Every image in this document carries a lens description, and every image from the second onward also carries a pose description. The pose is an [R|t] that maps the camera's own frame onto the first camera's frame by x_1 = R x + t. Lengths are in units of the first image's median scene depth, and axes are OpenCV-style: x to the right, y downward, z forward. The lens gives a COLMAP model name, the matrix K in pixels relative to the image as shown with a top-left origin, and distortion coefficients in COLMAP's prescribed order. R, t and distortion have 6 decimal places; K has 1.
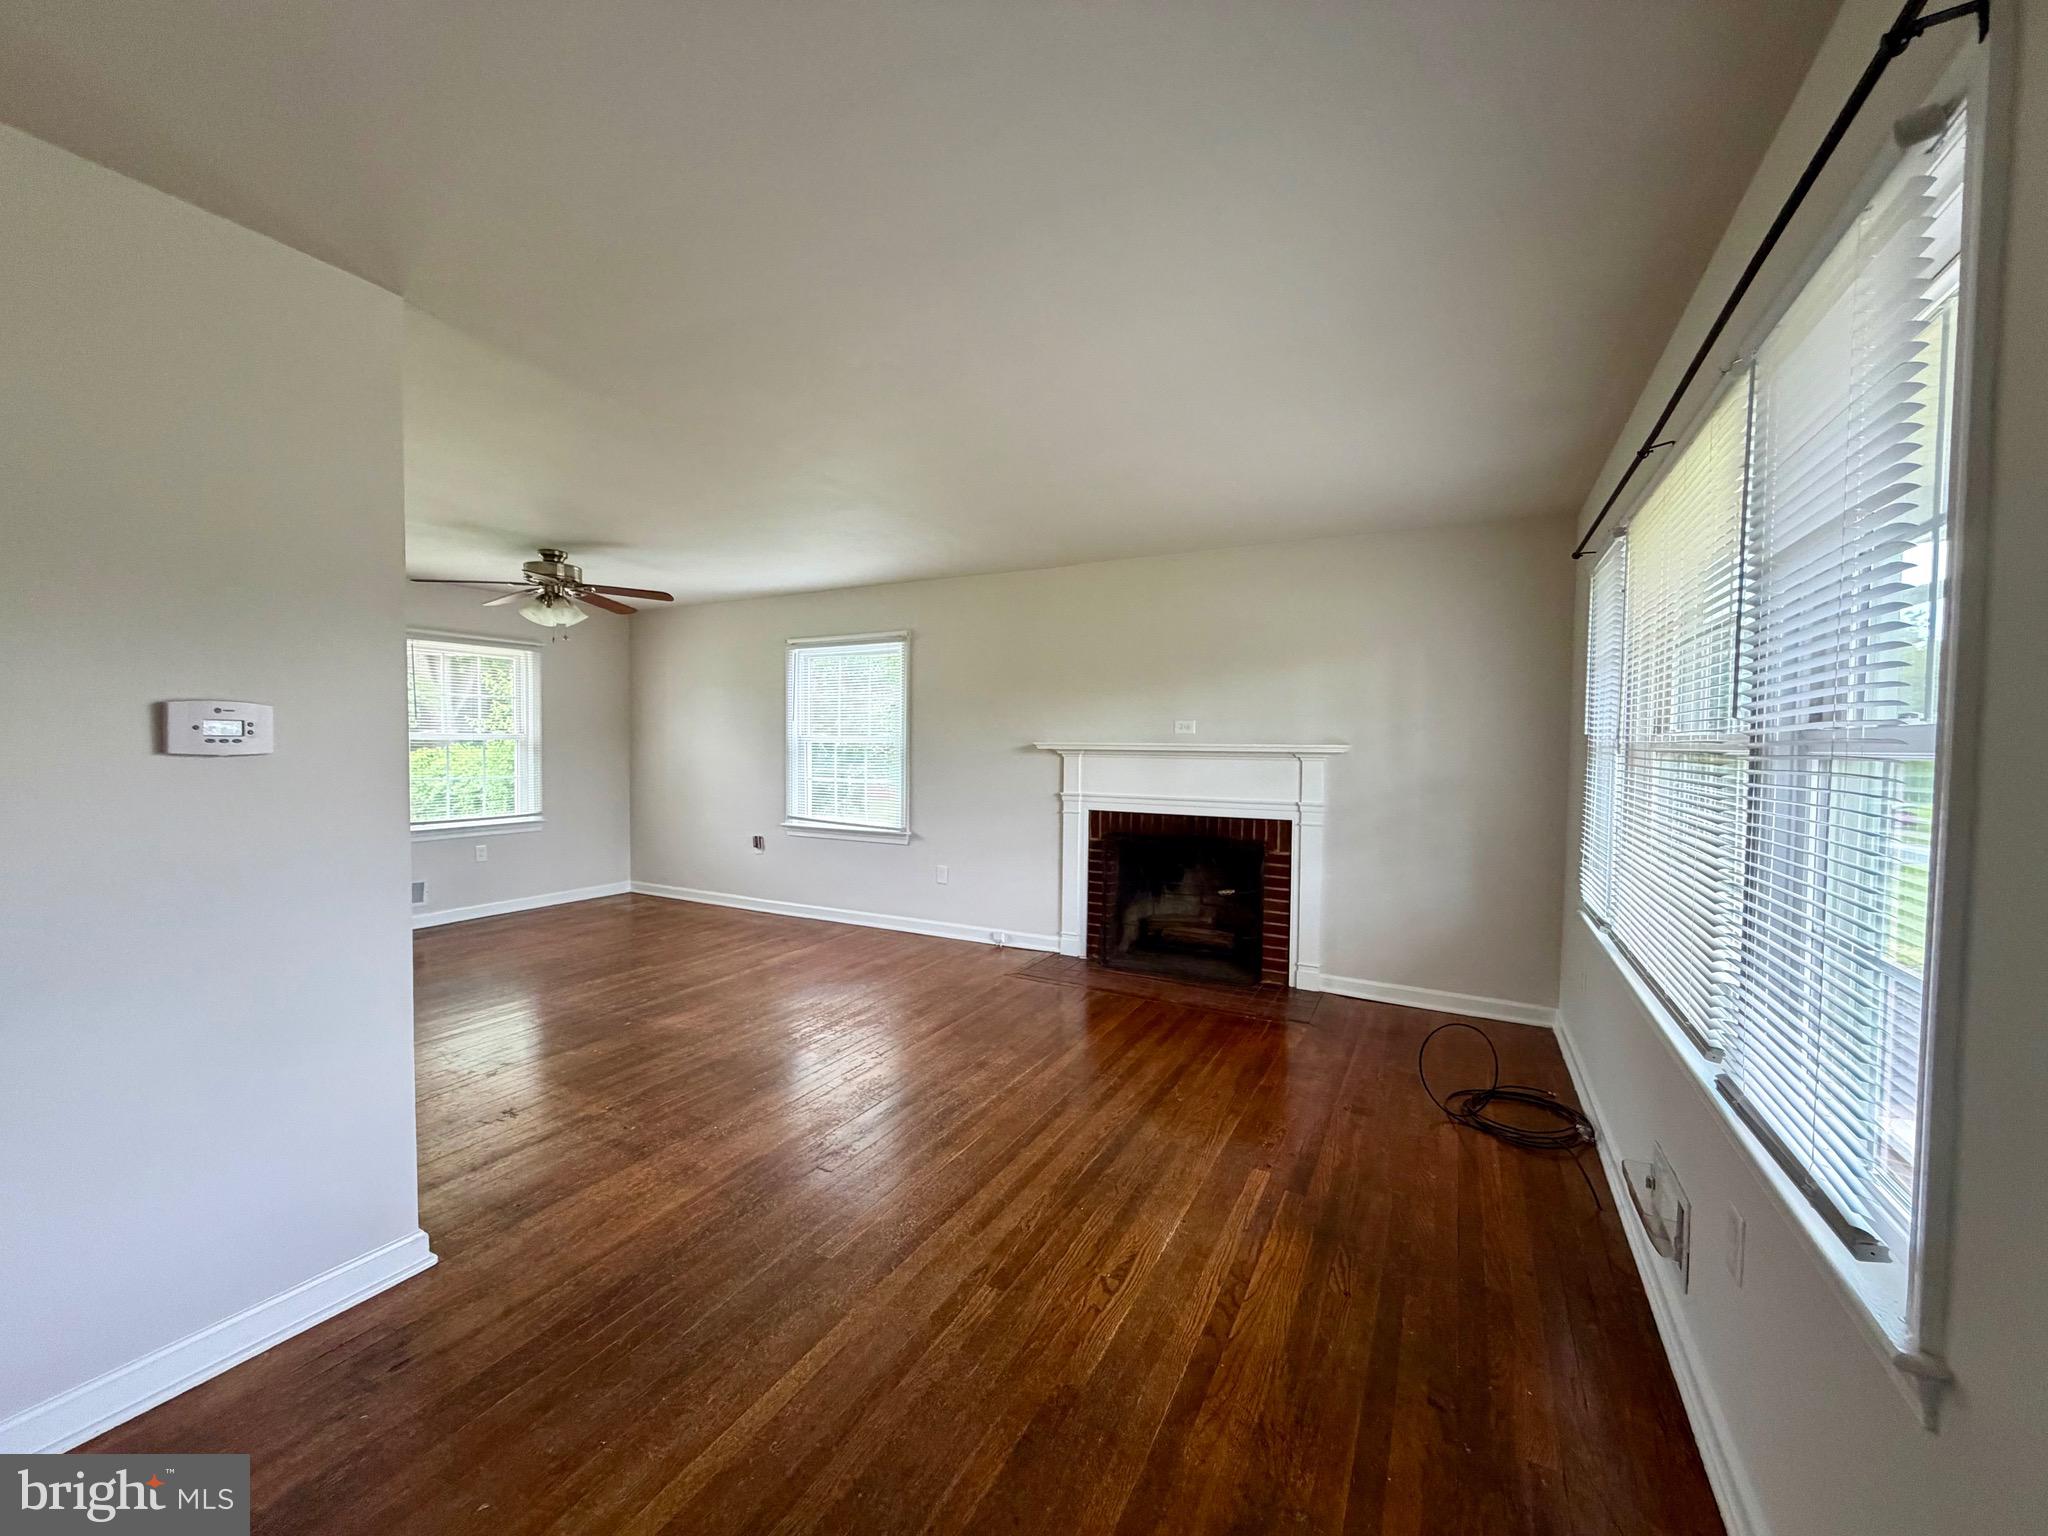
lens RADIAL K [[811.9, 0, 1017.4], [0, 811.9, 769.8], [0, 0, 1]] dist [-0.001491, -0.000337]
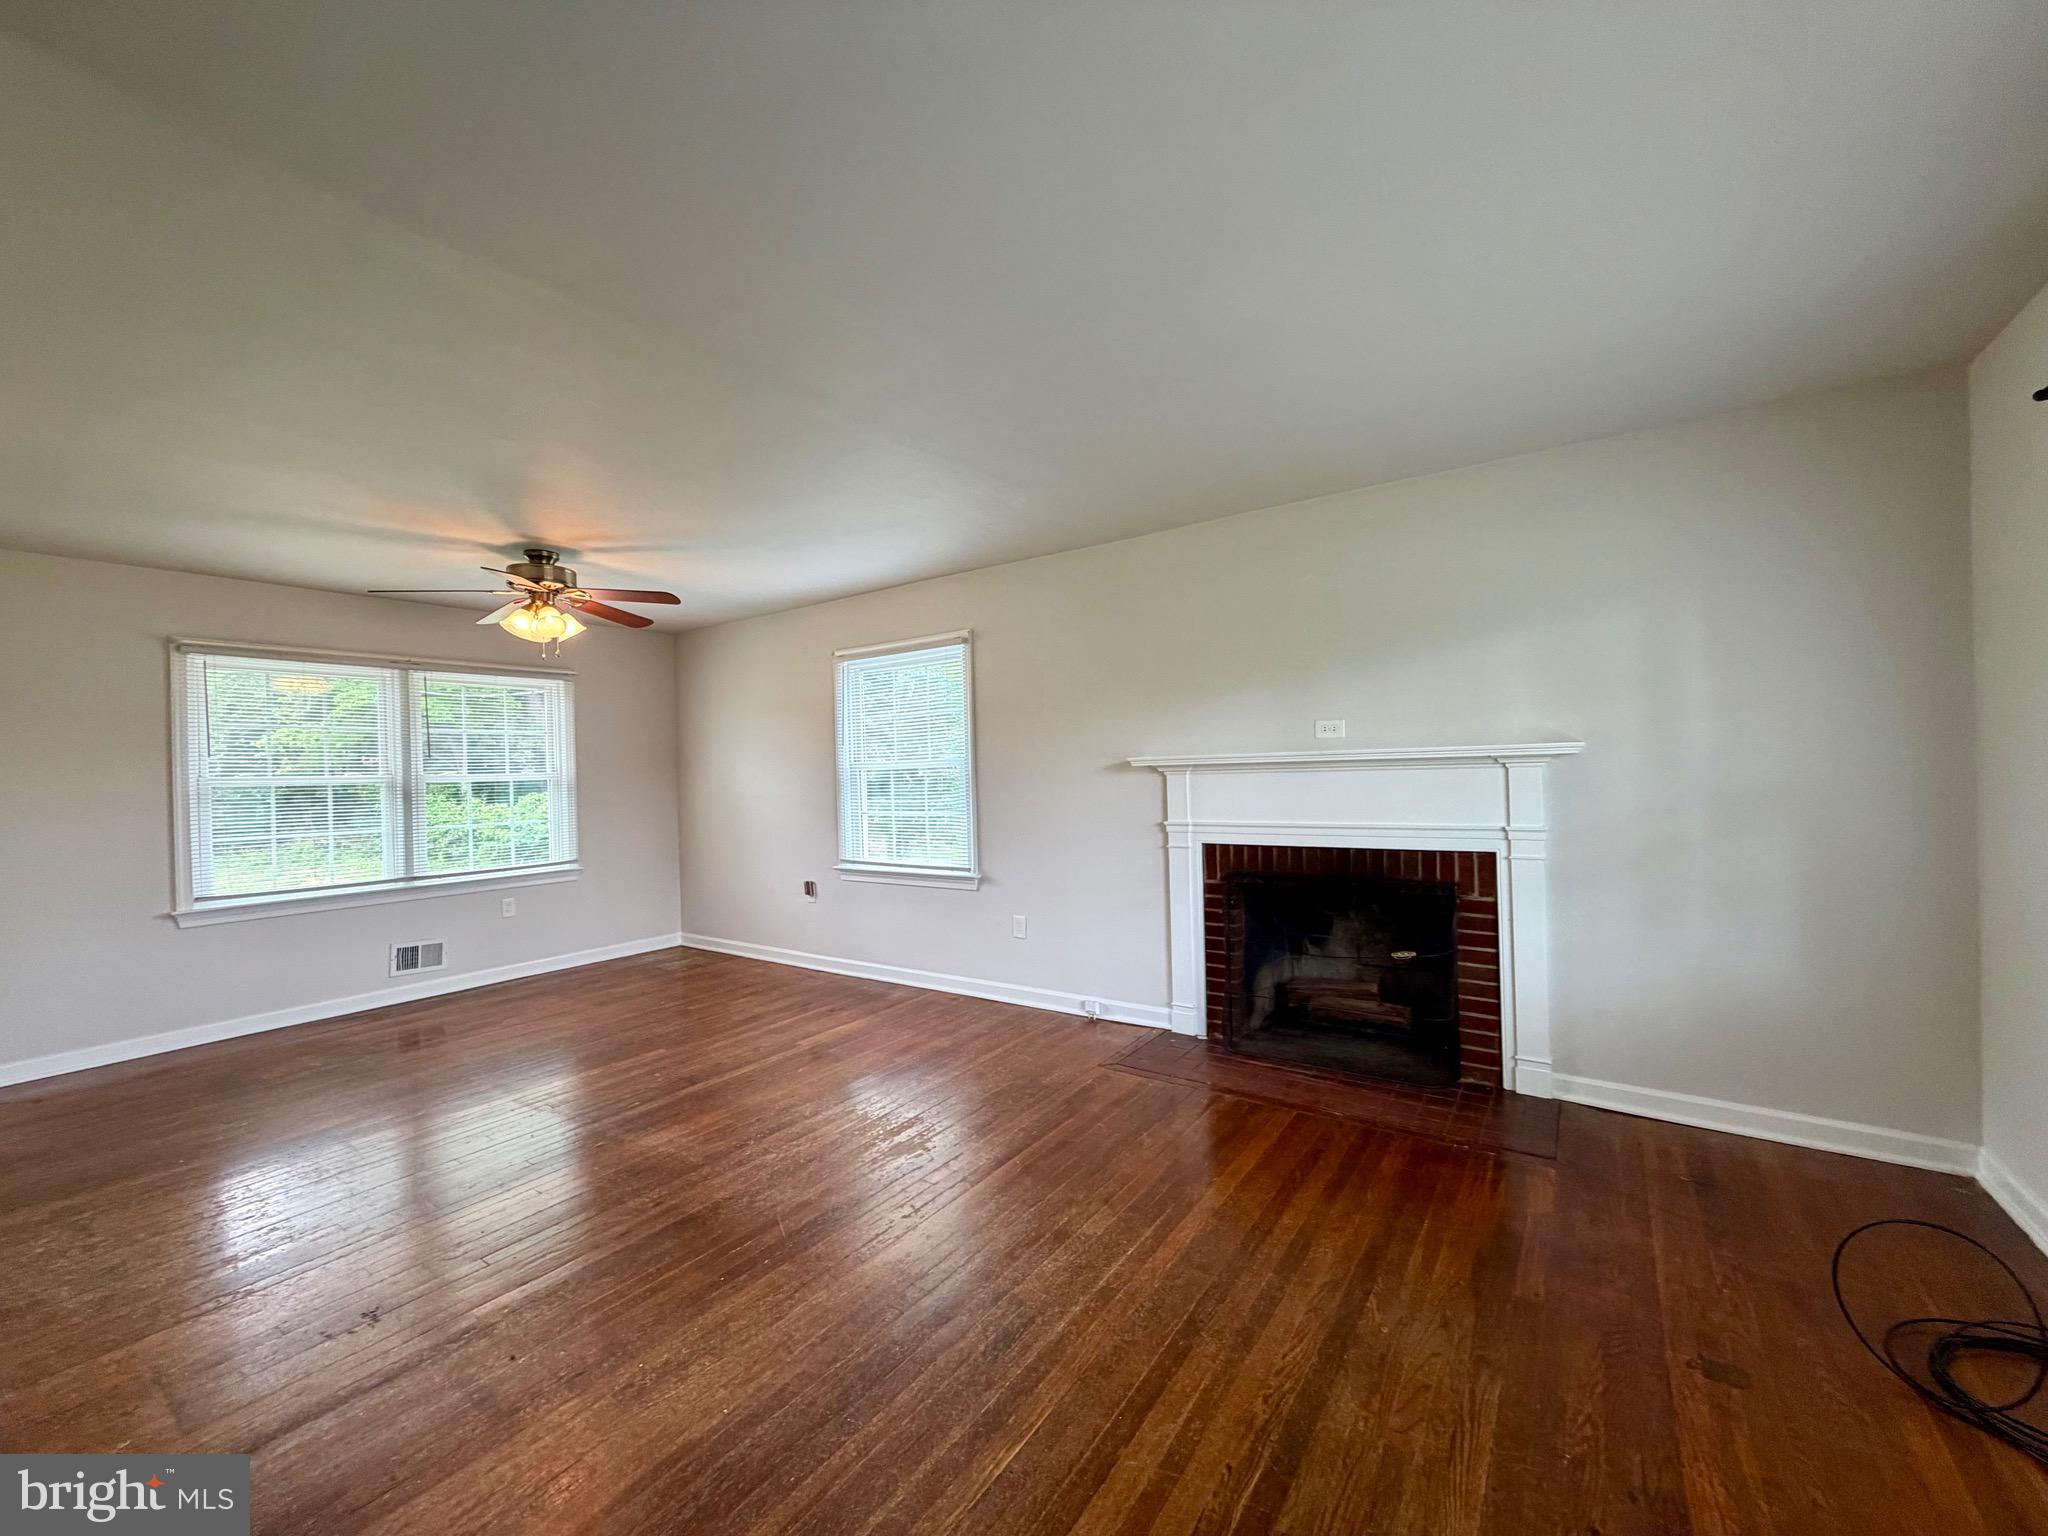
lens RADIAL K [[811.9, 0, 1017.4], [0, 811.9, 769.8], [0, 0, 1]] dist [-0.001491, -0.000337]
pose [[0.991804, -0.036904, -0.122320, 0.012352], [0.032839, 0.998845, -0.035089, 0.001273], [0.123474, 0.030784, 0.991870, 0.239670]]
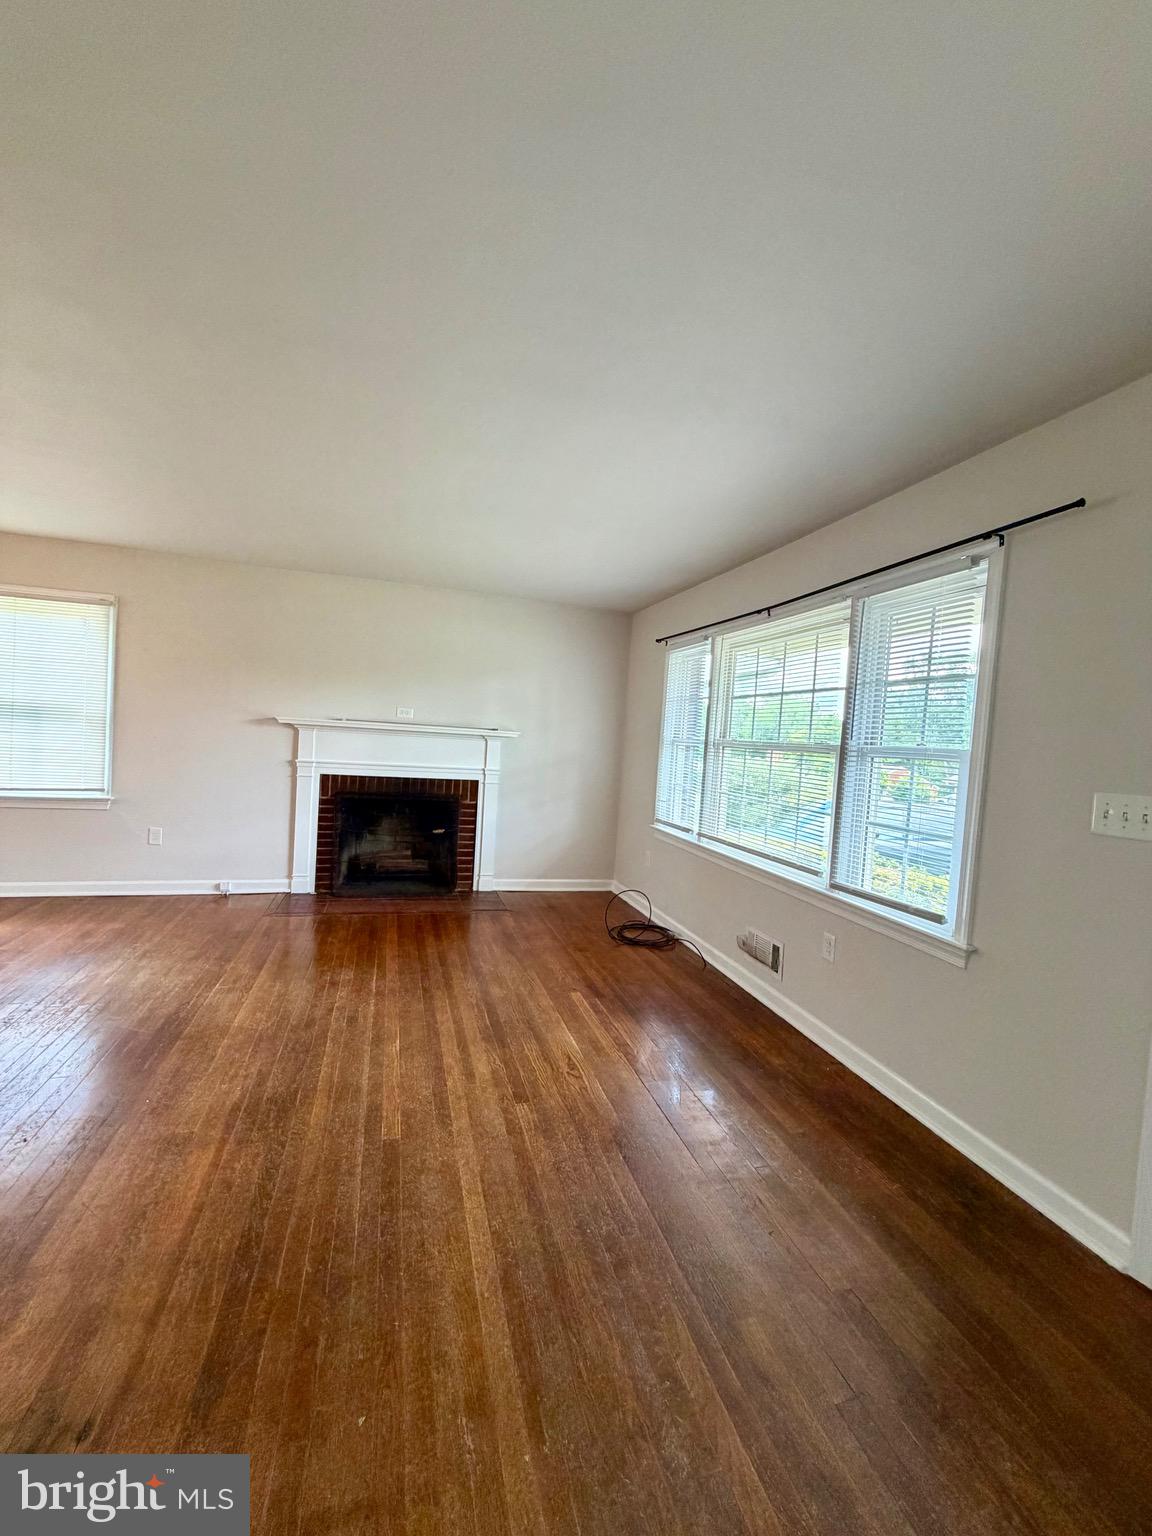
lens RADIAL K [[608.9, 0, 573.5], [0, 608.9, 760.9], [0, 0, 1]] dist [-0.001491, -0.000337]
pose [[0.709038, 0.007171, 0.705134, -0.328862], [-0.032176, 0.999236, 0.022192, -0.004149], [-0.704436, -0.038423, 0.708727, 0.077656]]
